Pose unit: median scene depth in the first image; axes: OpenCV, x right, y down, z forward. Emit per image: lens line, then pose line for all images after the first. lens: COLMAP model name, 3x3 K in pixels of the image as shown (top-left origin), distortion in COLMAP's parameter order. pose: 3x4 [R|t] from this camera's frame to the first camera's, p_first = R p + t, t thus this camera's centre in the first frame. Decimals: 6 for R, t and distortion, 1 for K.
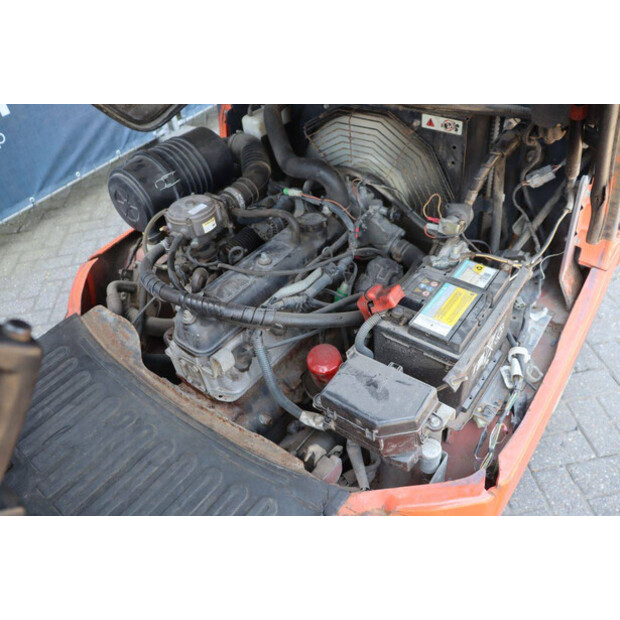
lens RADIAL K [[494.8, 0, 310.0], [0, 494.8, 310.0], [0, 0, 1]] dist [-0.126122, 0.066214]
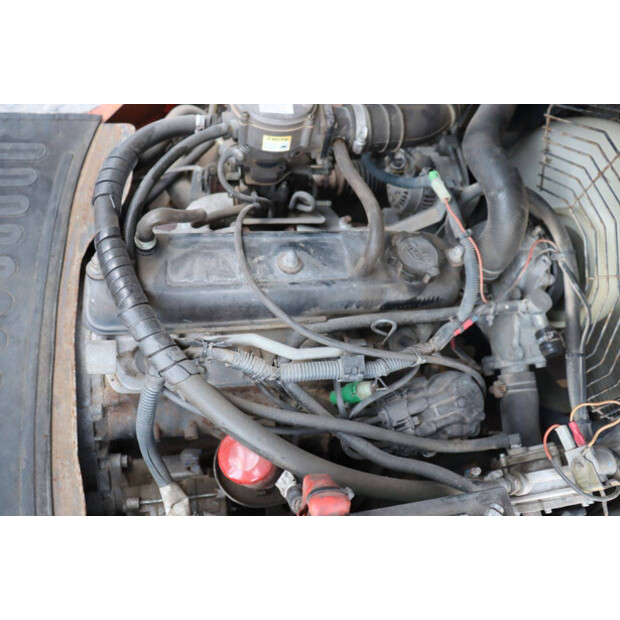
lens RADIAL K [[494.8, 0, 310.0], [0, 494.8, 310.0], [0, 0, 1]] dist [-0.126122, 0.066214]
pose [[0.705485, 0.694514, -0.141209, 0.036738], [-0.627928, 0.704913, 0.329853, -0.230707], [0.328628, -0.144038, 0.933411, 0.419373]]
